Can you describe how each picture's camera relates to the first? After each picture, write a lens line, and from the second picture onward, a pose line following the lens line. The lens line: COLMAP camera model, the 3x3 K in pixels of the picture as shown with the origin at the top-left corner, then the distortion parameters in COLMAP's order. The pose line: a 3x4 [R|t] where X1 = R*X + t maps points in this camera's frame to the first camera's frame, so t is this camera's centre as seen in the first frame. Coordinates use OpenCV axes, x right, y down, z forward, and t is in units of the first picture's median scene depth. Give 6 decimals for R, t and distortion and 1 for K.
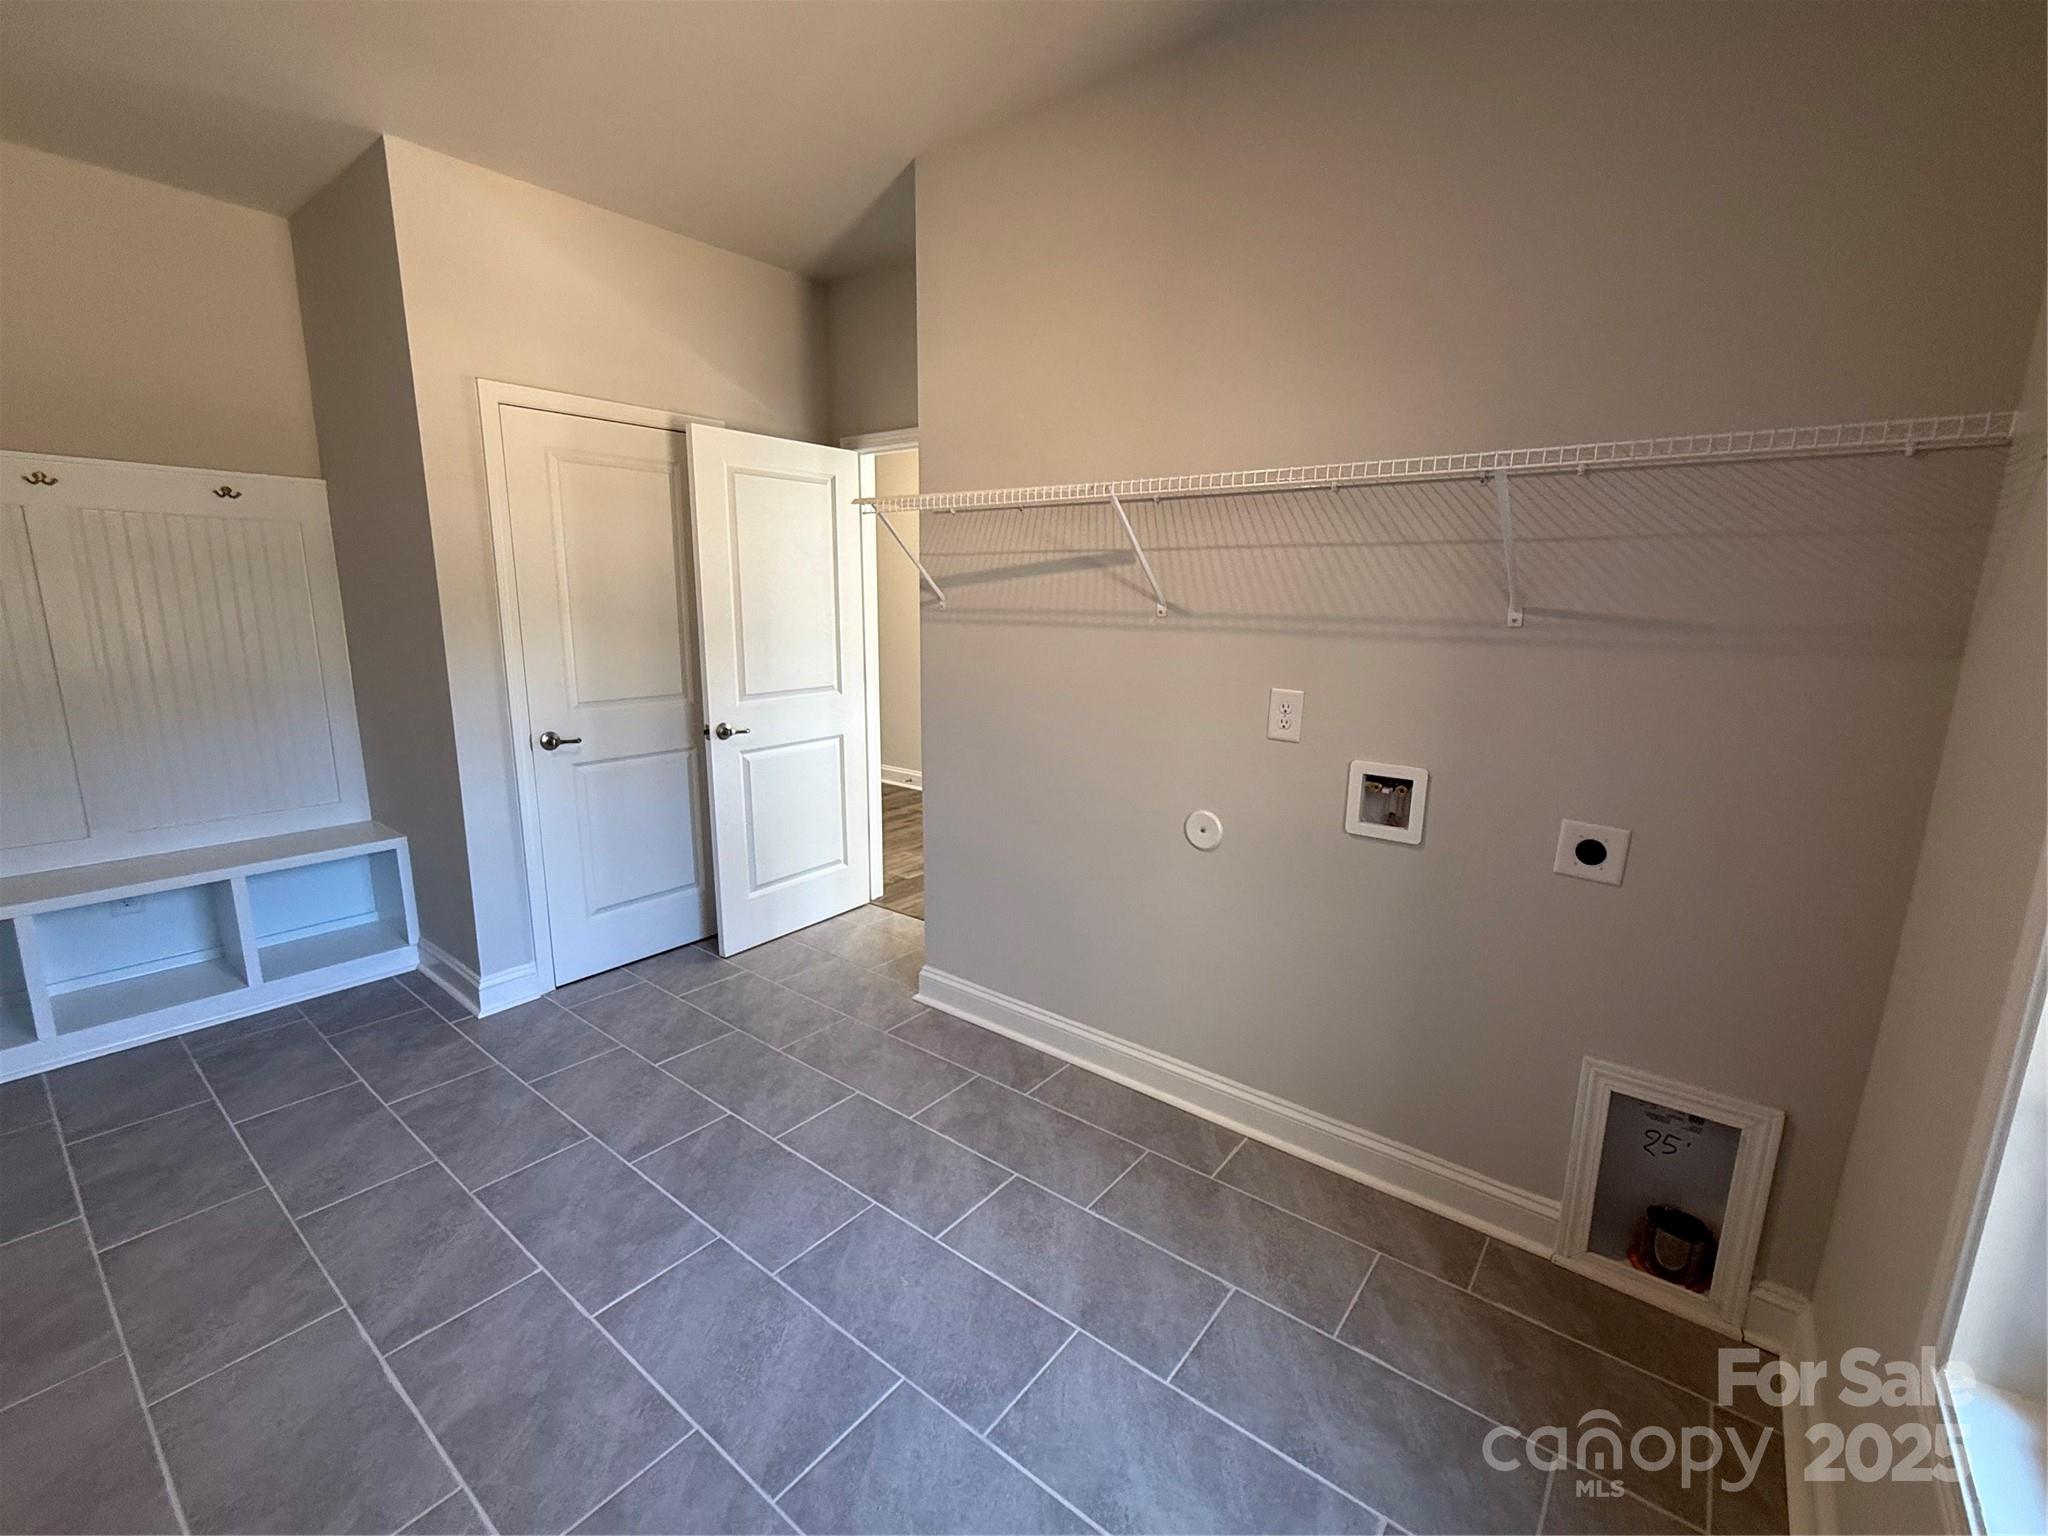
lens RADIAL K [[889.1, 0, 1027.4], [0, 889.1, 772.1], [0, 0, 1]] dist [0.001030, 0.000150]
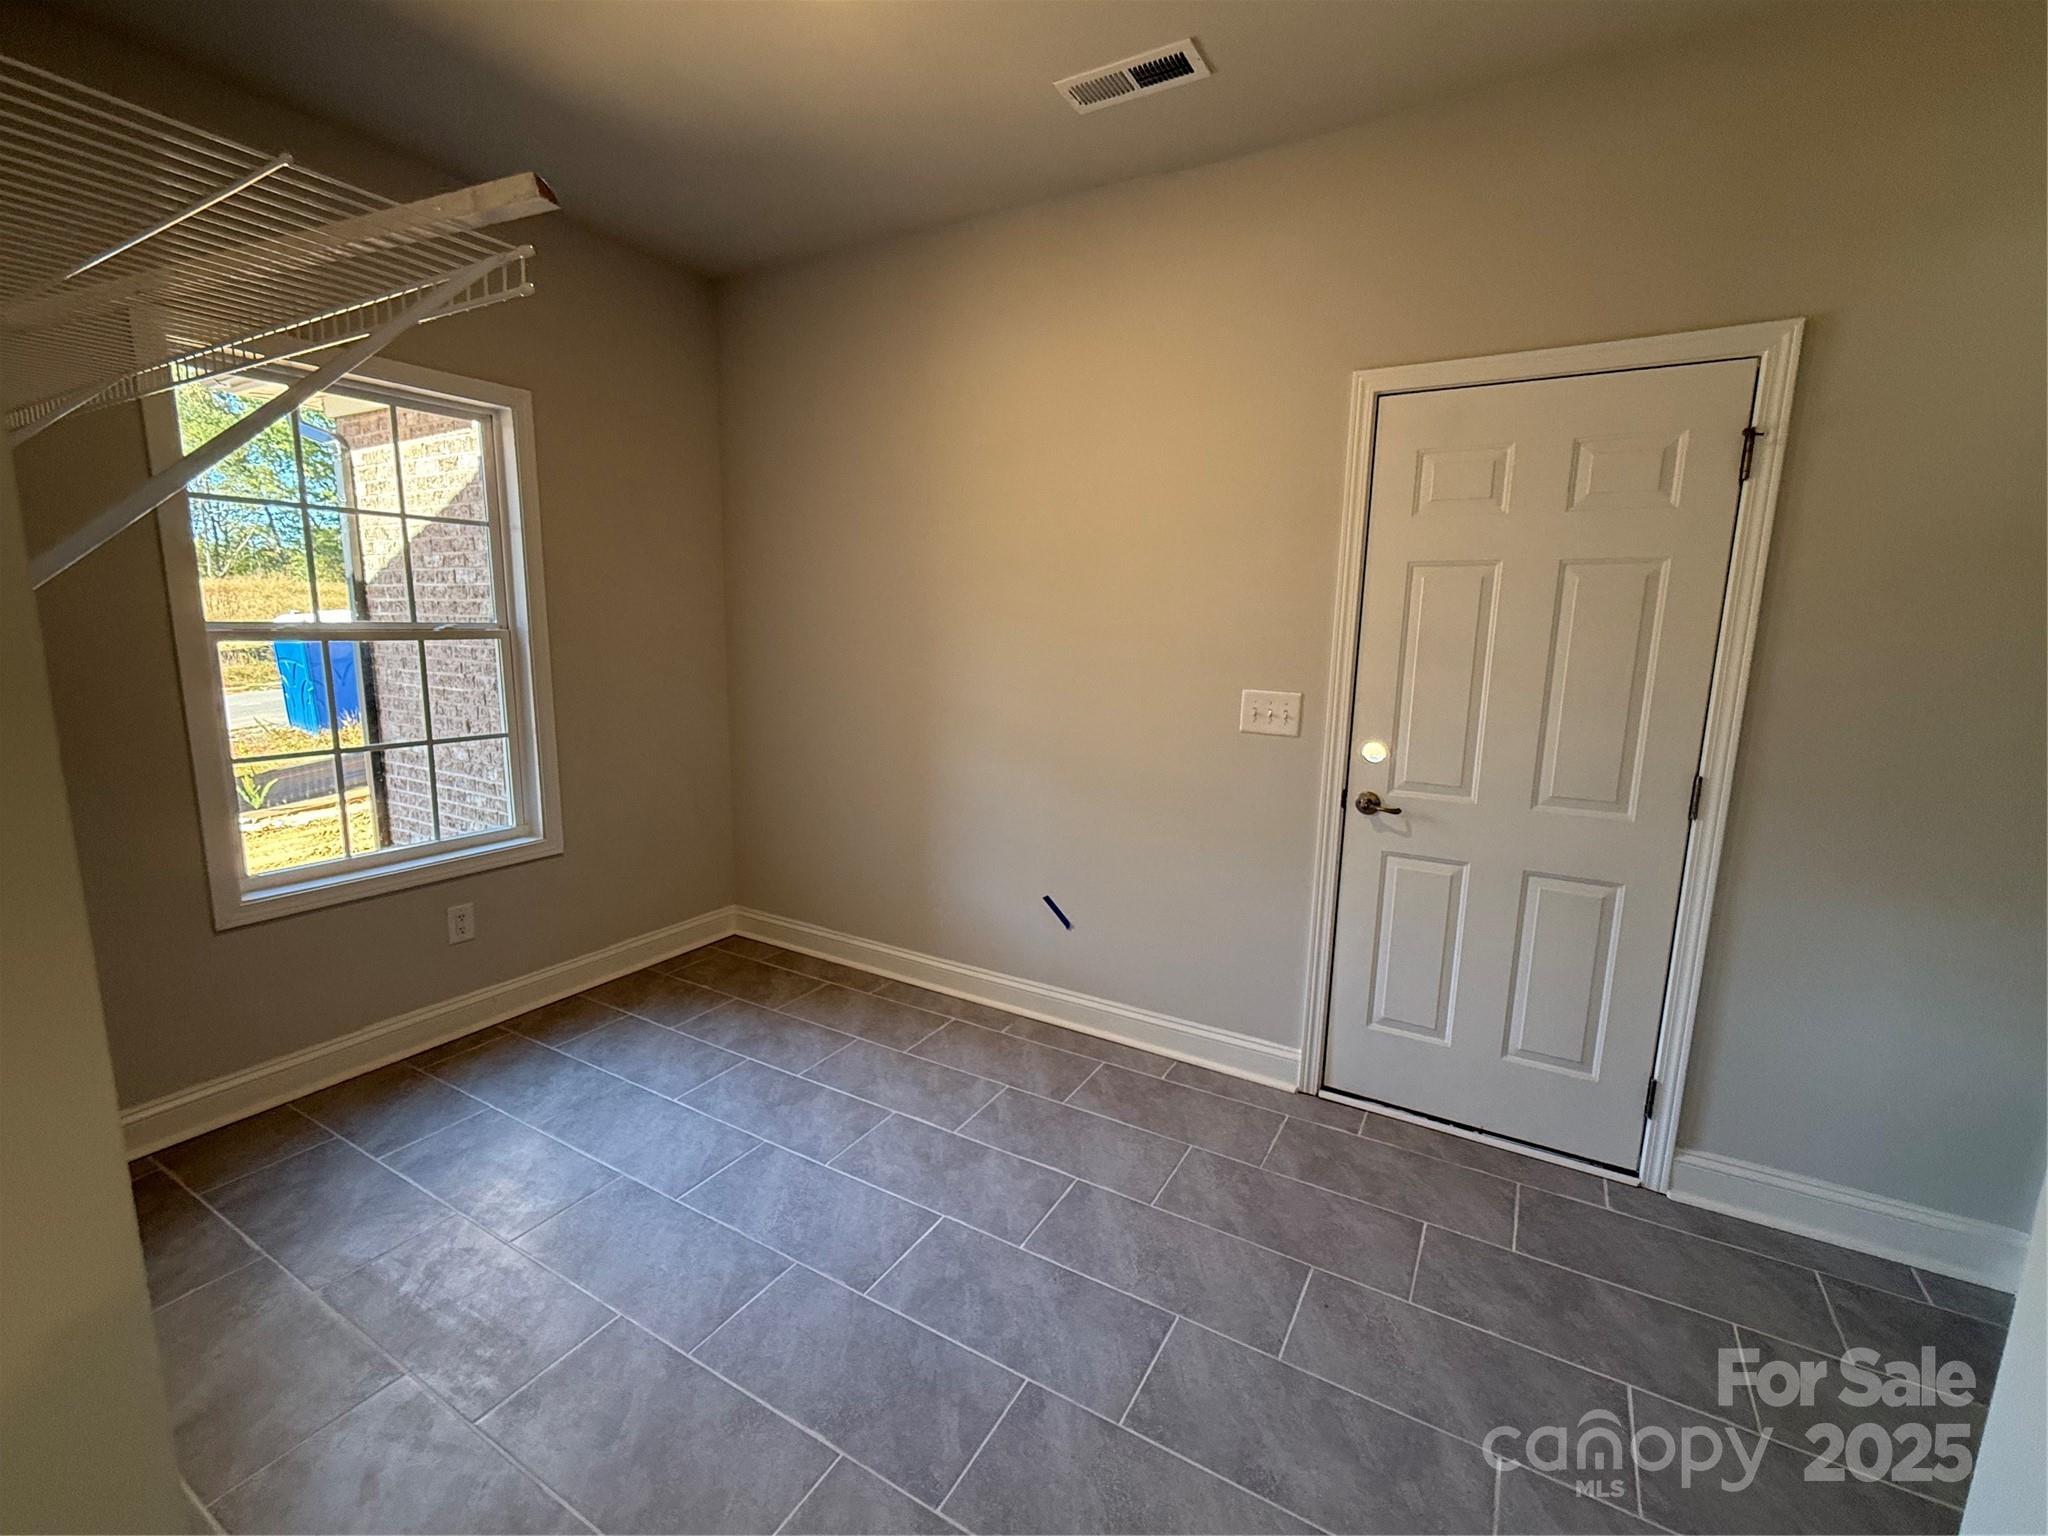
lens RADIAL K [[889.1, 0, 1025.1], [0, 889.1, 767.9], [0, 0, 1]] dist [0.001030, 0.000150]
pose [[-0.990240, -0.012501, -0.138810, -0.237196], [-0.061962, 0.931616, 0.358123, -0.212303], [0.124841, 0.363229, -0.923298, 1.058533]]
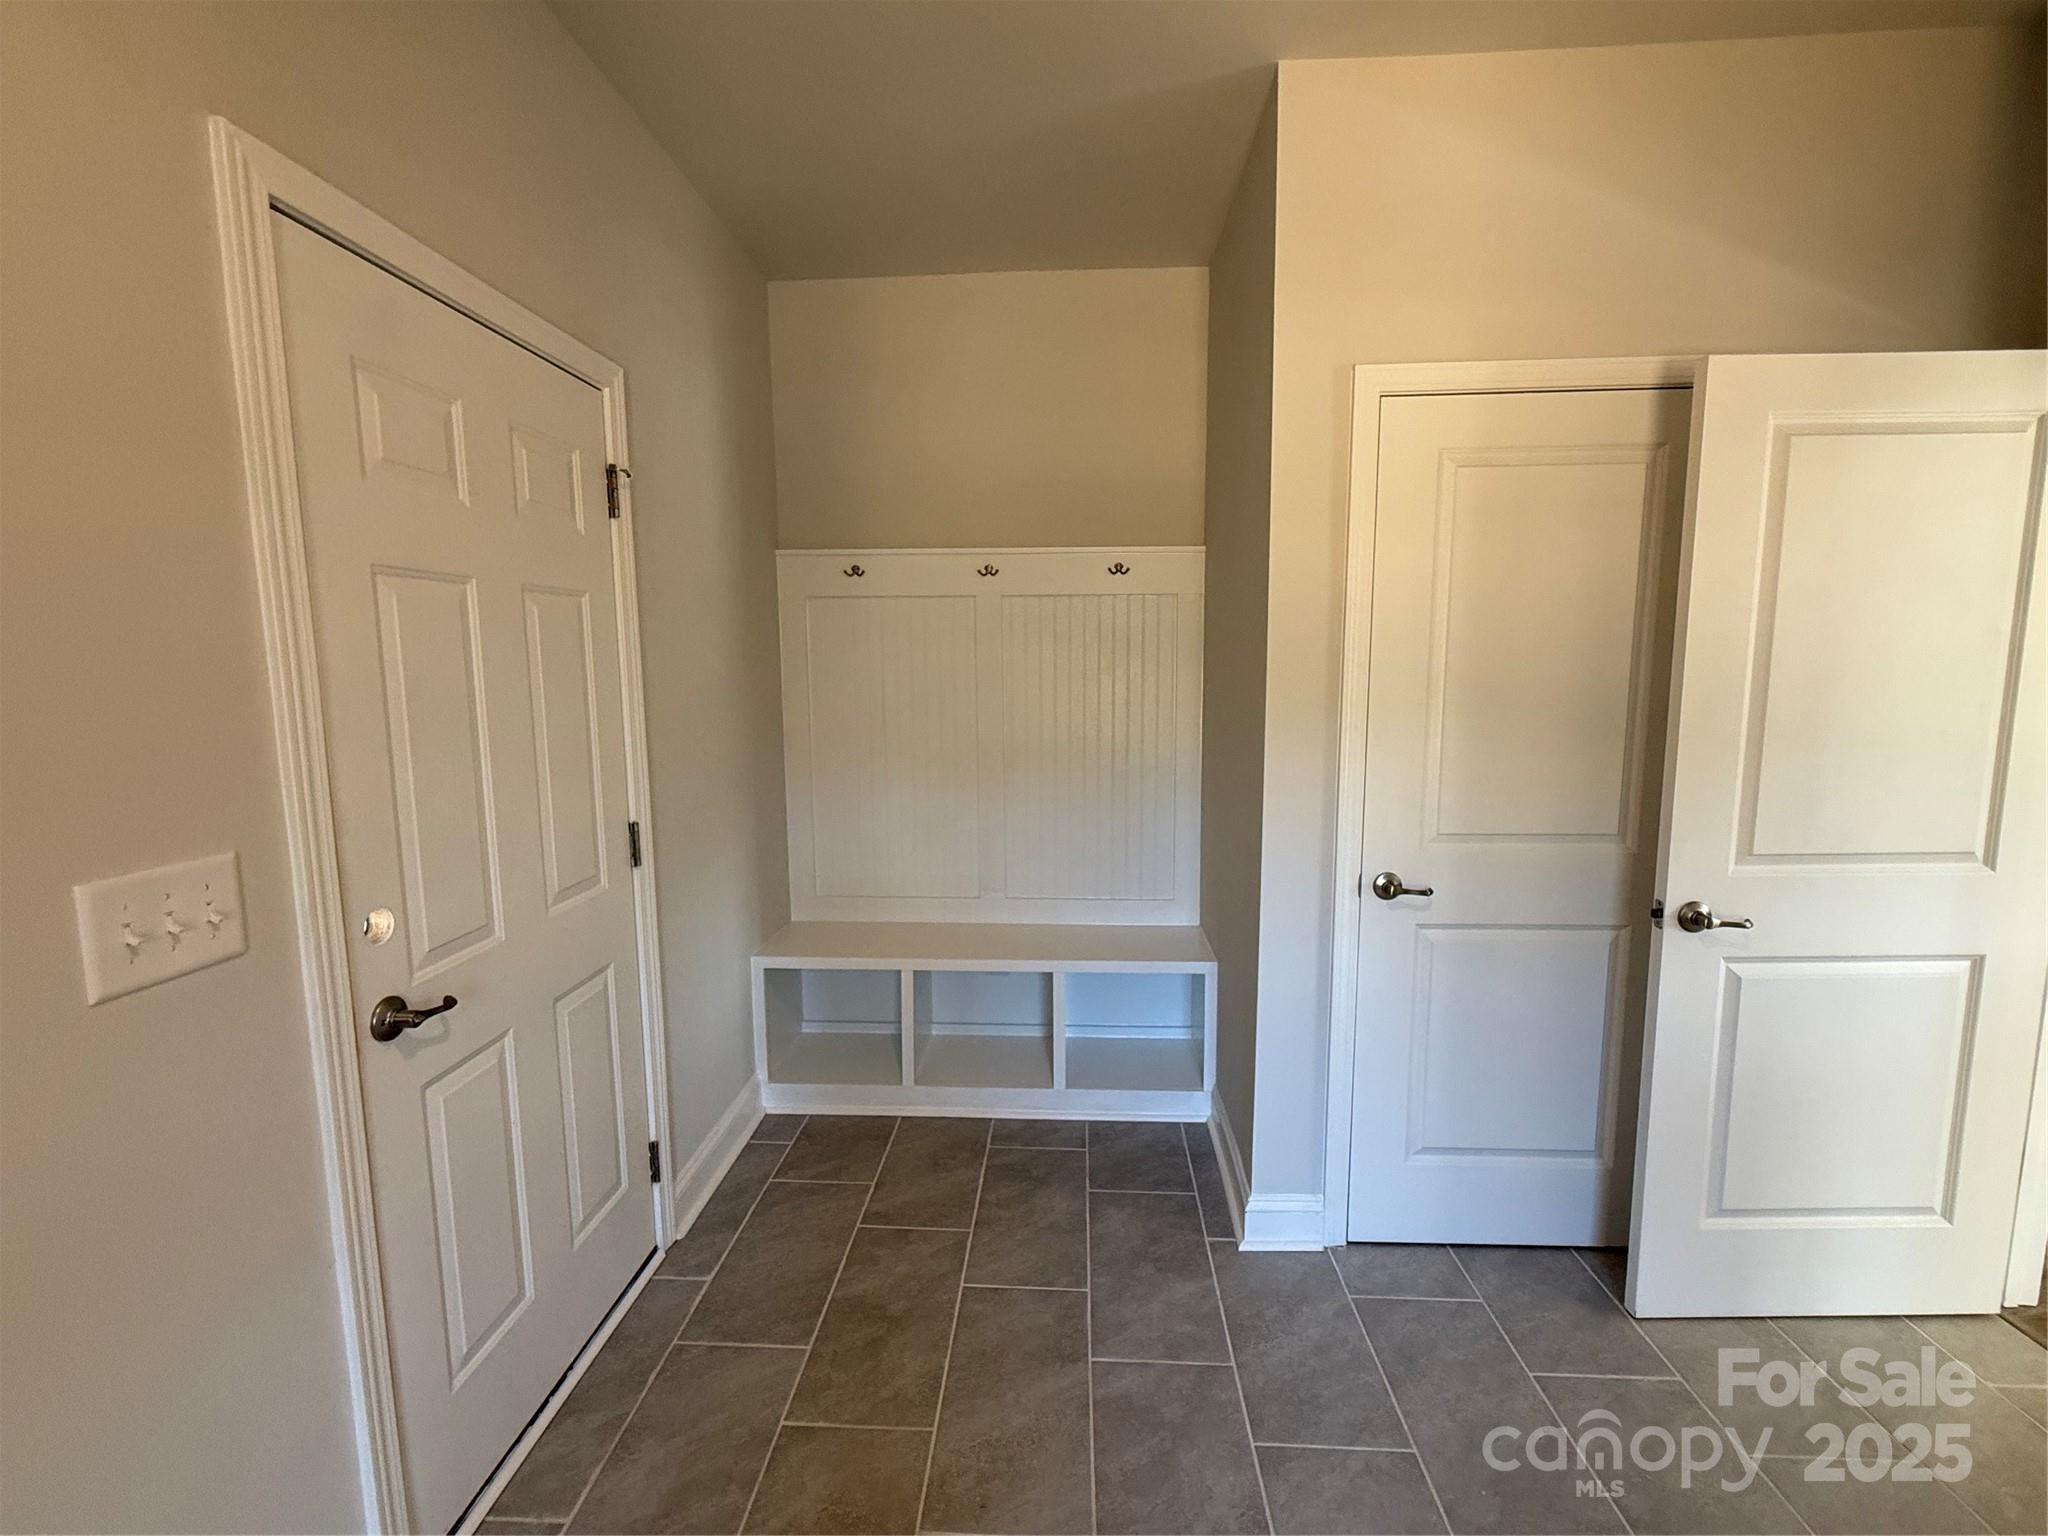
lens RADIAL K [[889.1, 0, 1022.4], [0, 889.1, 771.7], [0, 0, 1]] dist [0.001030, 0.000150]
pose [[0.577975, 0.082296, -0.811894, -0.153508], [-0.146579, 0.989191, -0.004080, -0.074934], [0.802782, 0.121365, 0.583790, 0.365557]]
